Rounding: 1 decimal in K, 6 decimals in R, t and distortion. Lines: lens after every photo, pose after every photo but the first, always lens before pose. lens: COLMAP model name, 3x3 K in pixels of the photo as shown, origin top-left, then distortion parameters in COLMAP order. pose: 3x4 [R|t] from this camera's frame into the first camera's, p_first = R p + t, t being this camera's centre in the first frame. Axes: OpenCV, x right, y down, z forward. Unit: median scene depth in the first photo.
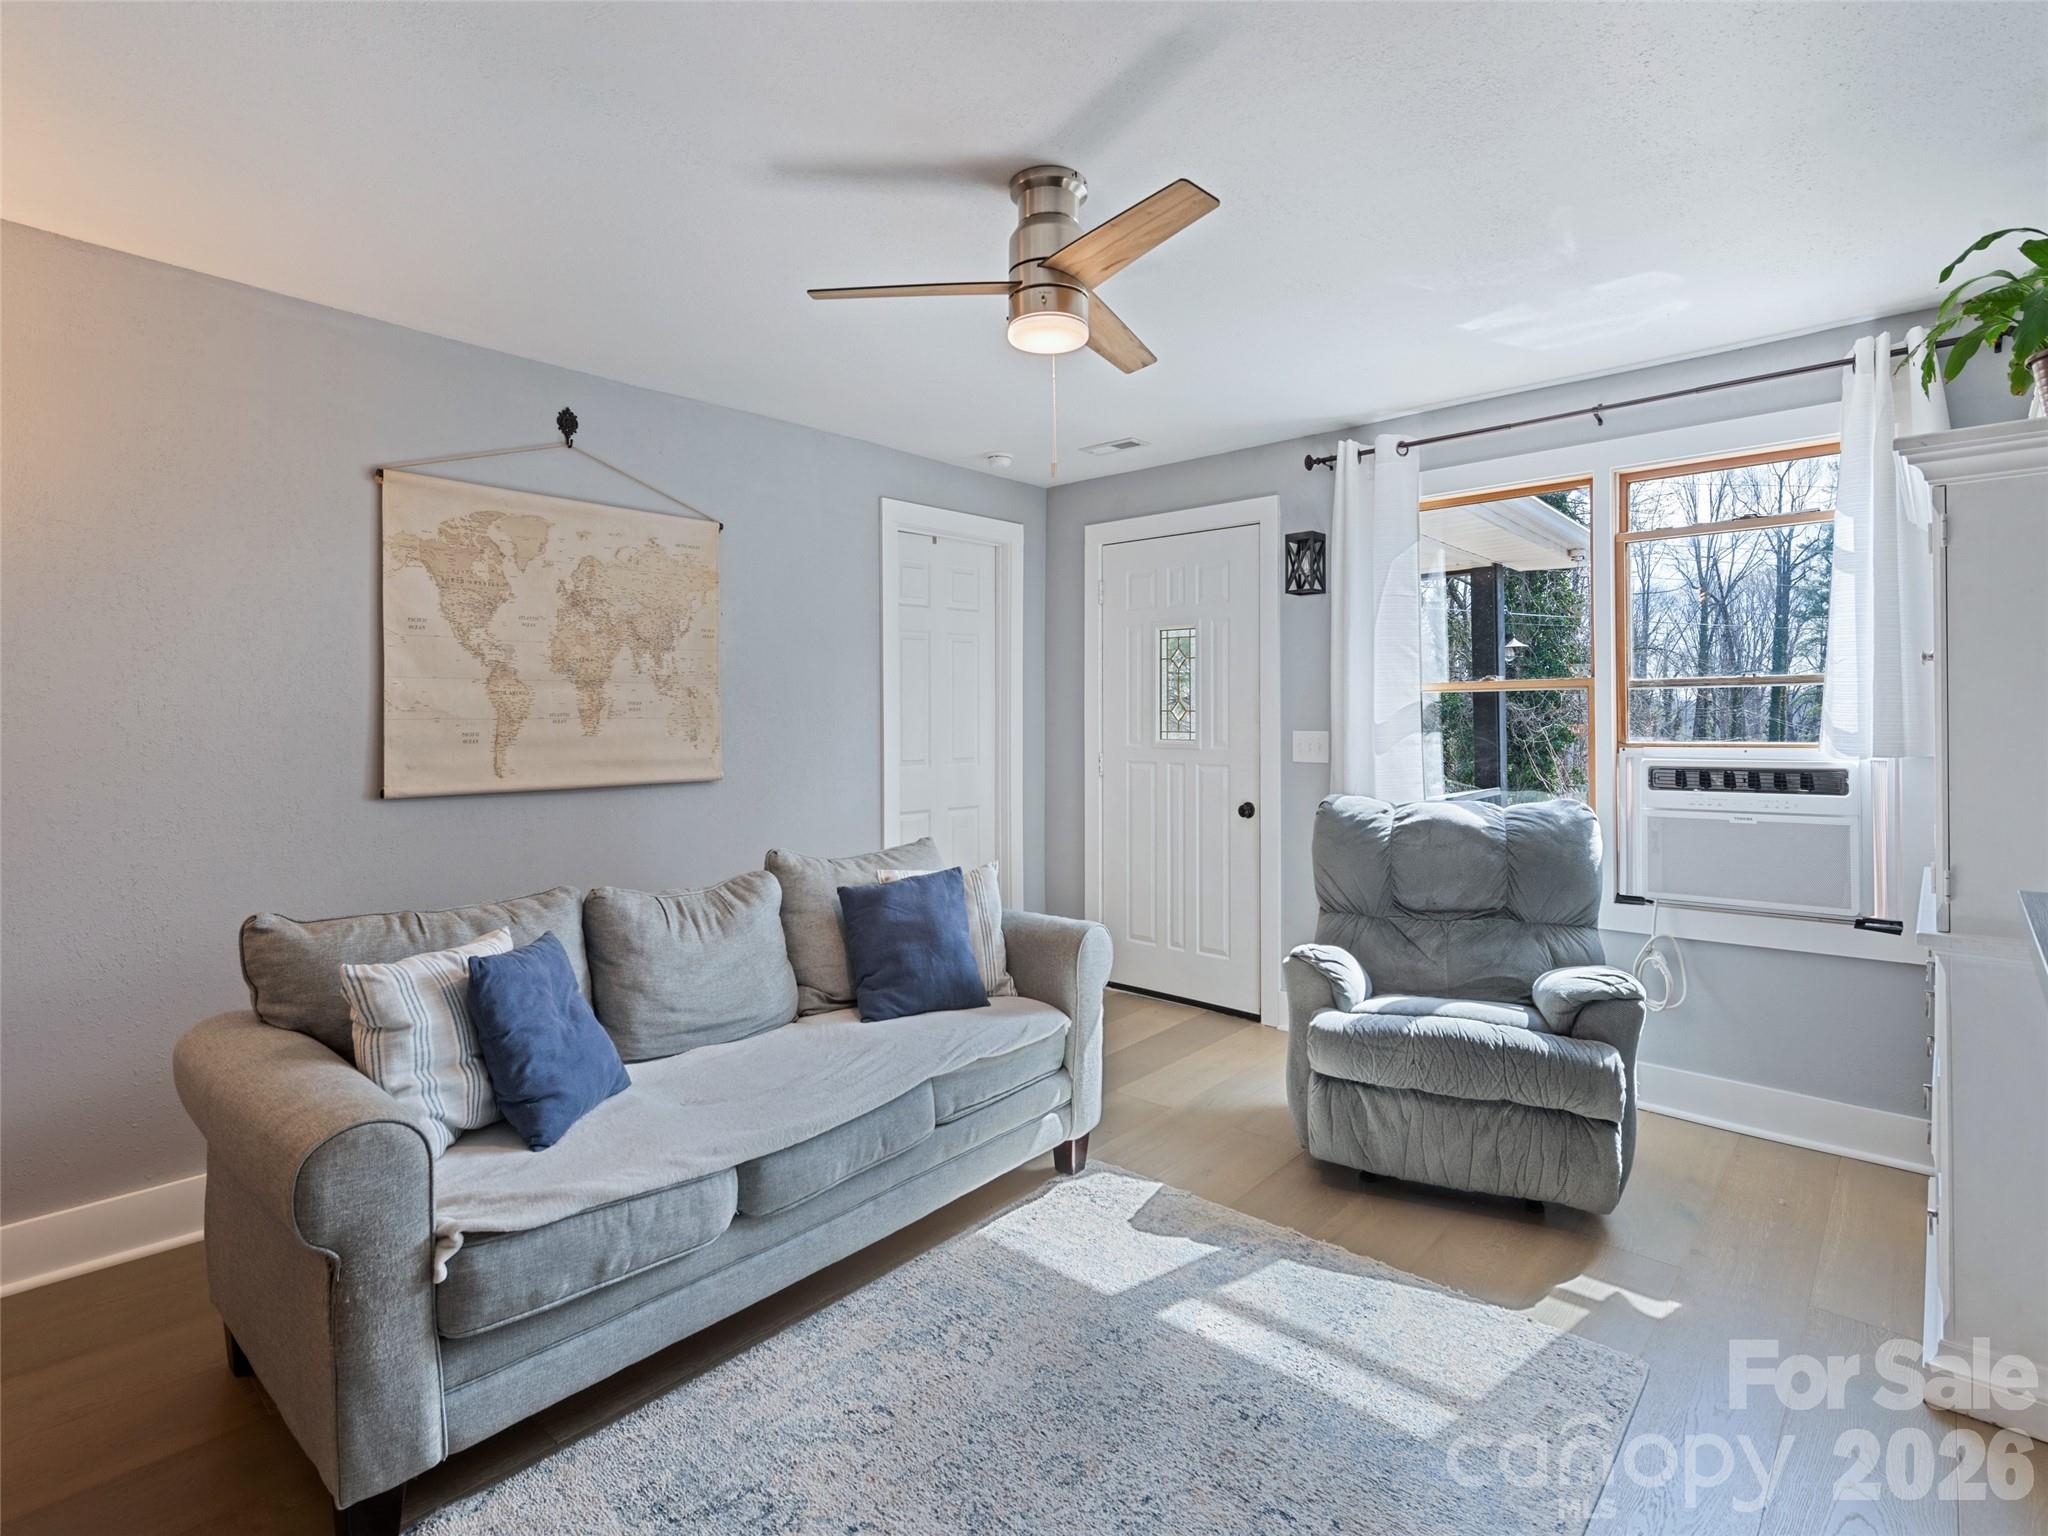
lens RADIAL K [[1011.9, 0, 1021.3], [0, 1011.9, 713.7], [0, 0, 1]] dist [0.000940, 0.000145]
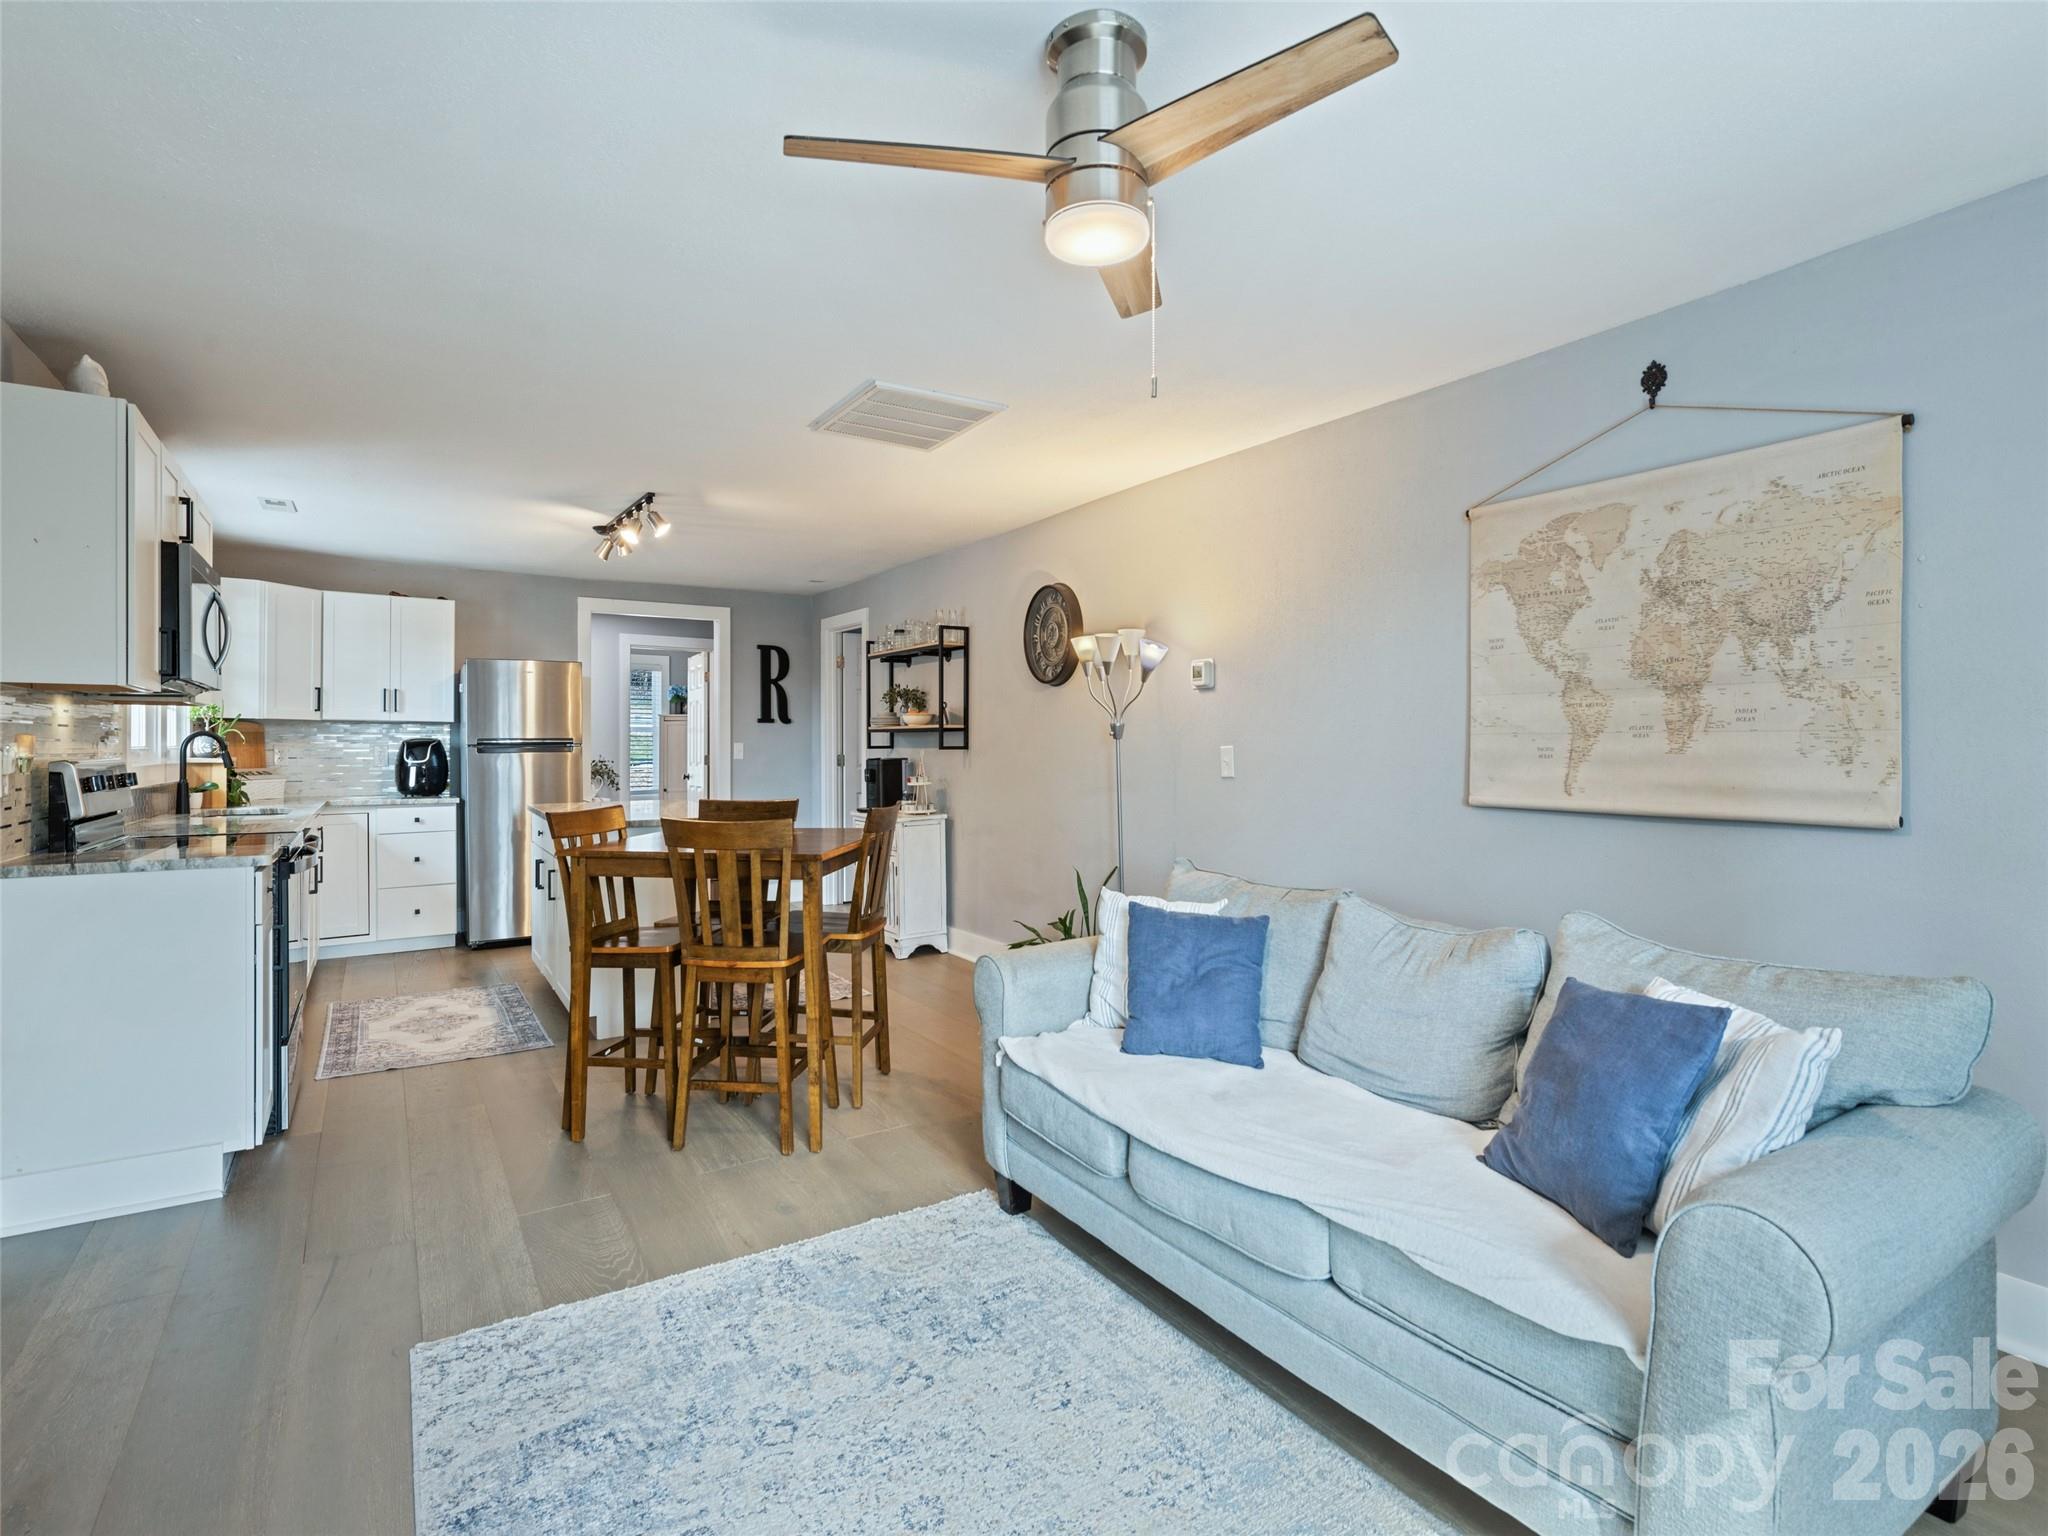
lens RADIAL K [[1009.2, 0, 1029.4], [0, 1009.2, 747.7], [0, 0, 1]] dist [-0.000537, 0.000299]
pose [[-0.269934, 0.006214, -0.962859, 0.504695], [0.005669, 0.999972, 0.004864, 0.010838], [0.962862, -0.004145, -0.269962, 0.738492]]
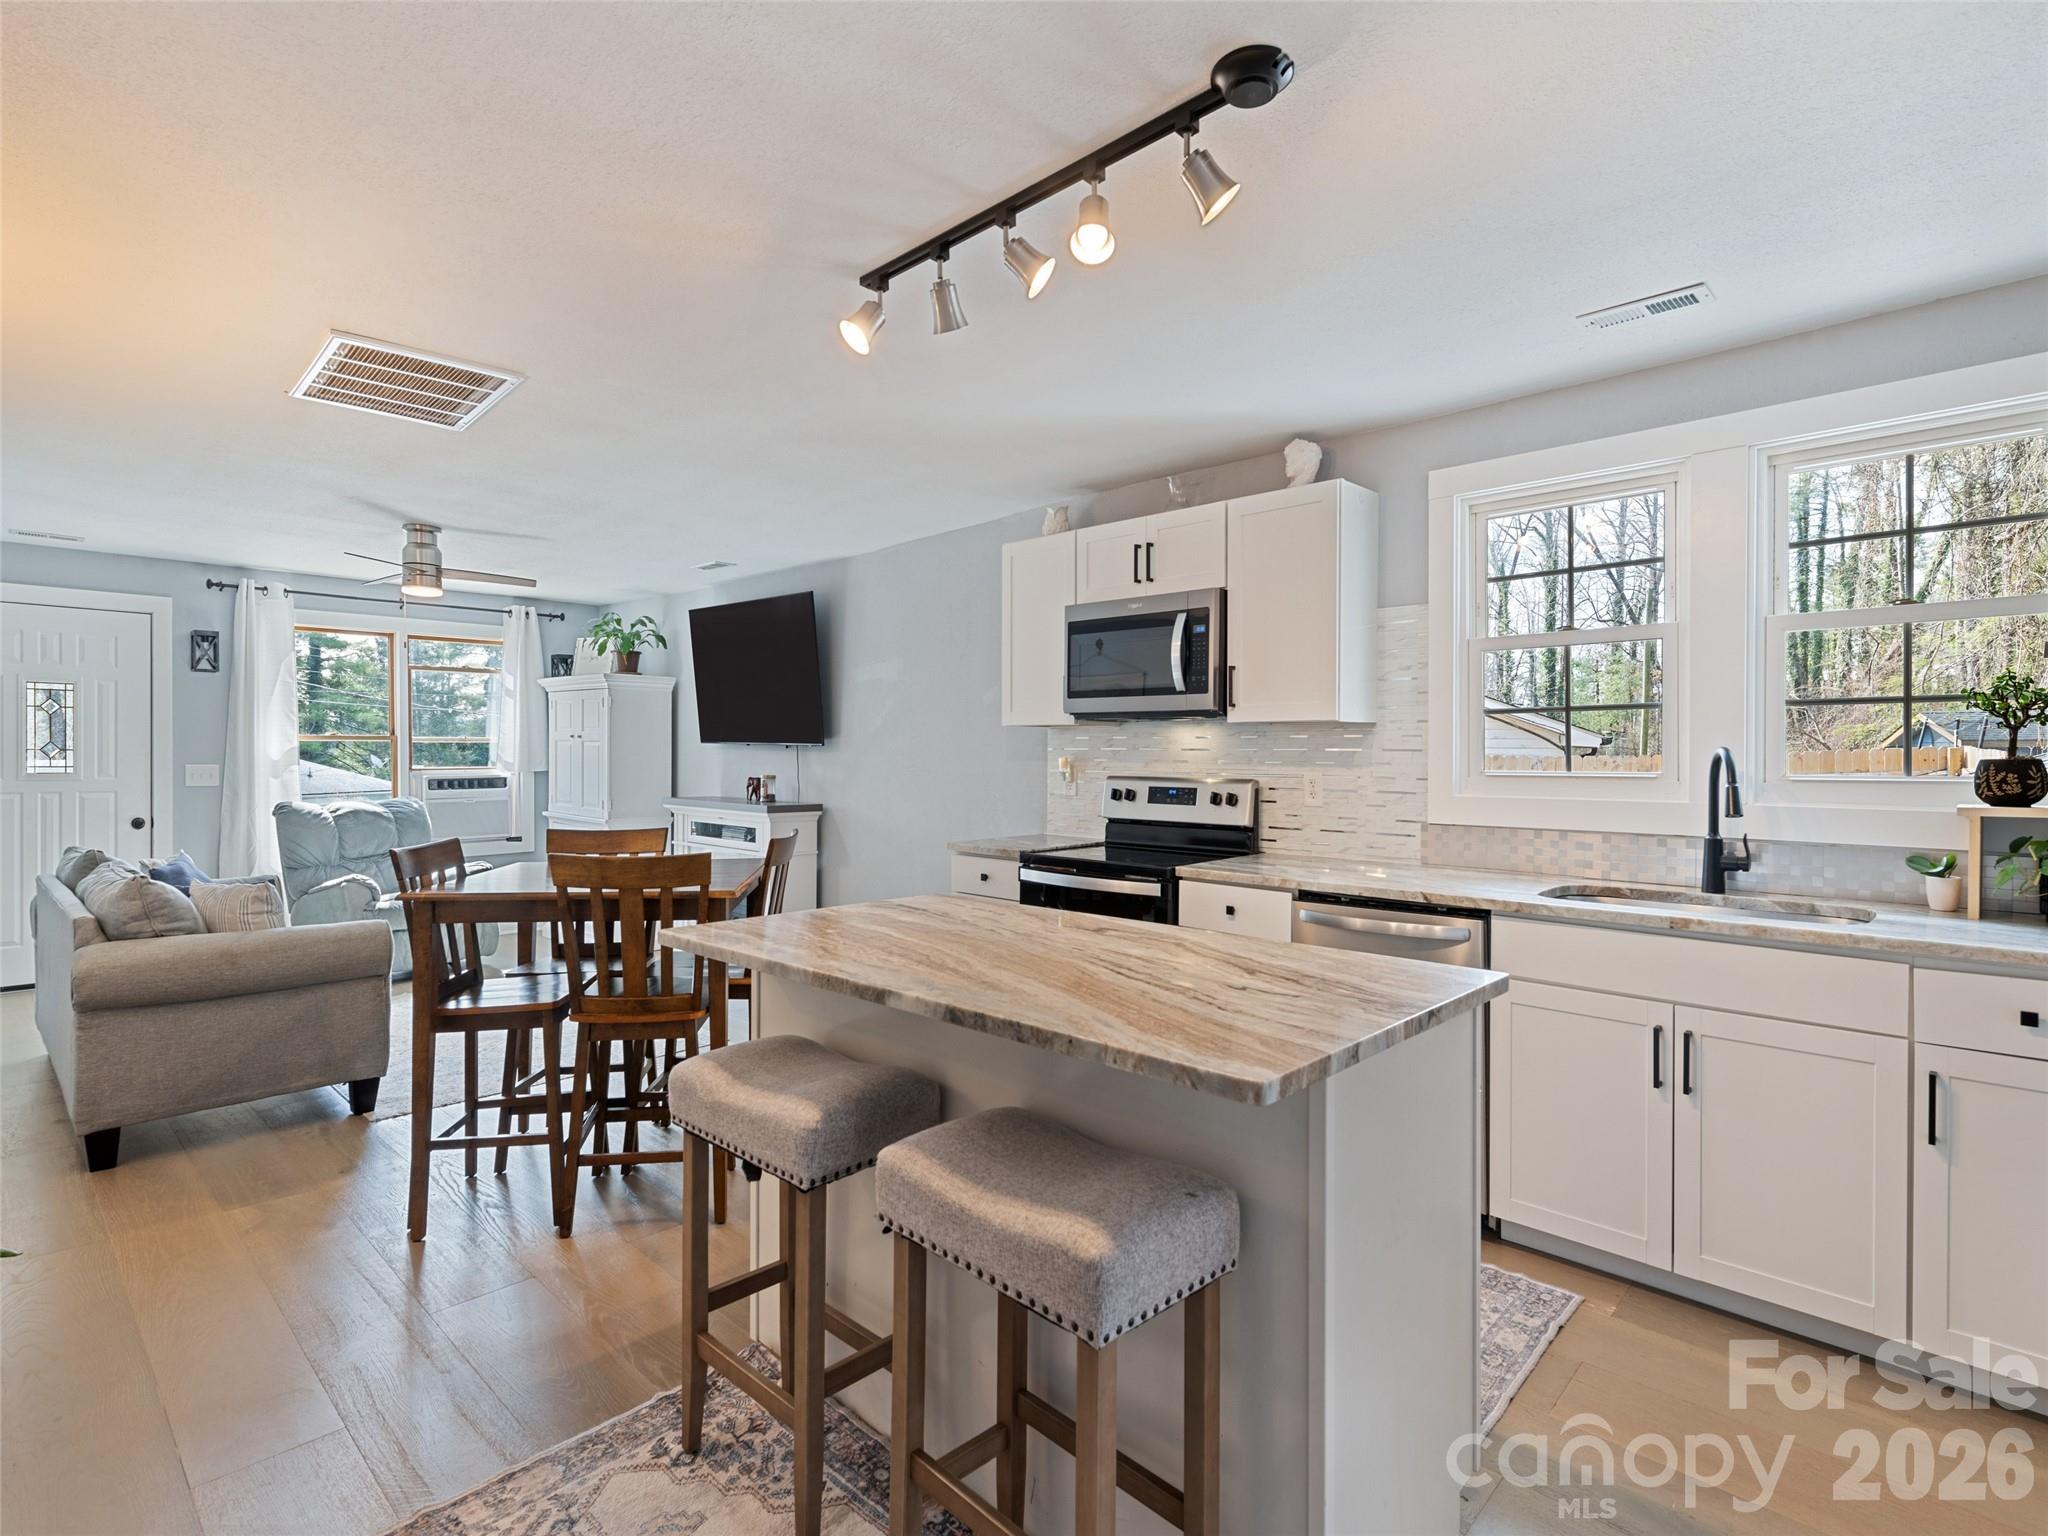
lens RADIAL K [[1009.7, 0, 1016.9], [0, 1009.7, 774.2], [0, 0, 1]] dist [0.026567, -0.017816]
pose [[0.032187, -0.016689, 0.999343, -1.457181], [-0.006017, 0.999839, 0.016891, -0.001349], [-0.999464, -0.006557, 0.032081, -0.291434]]
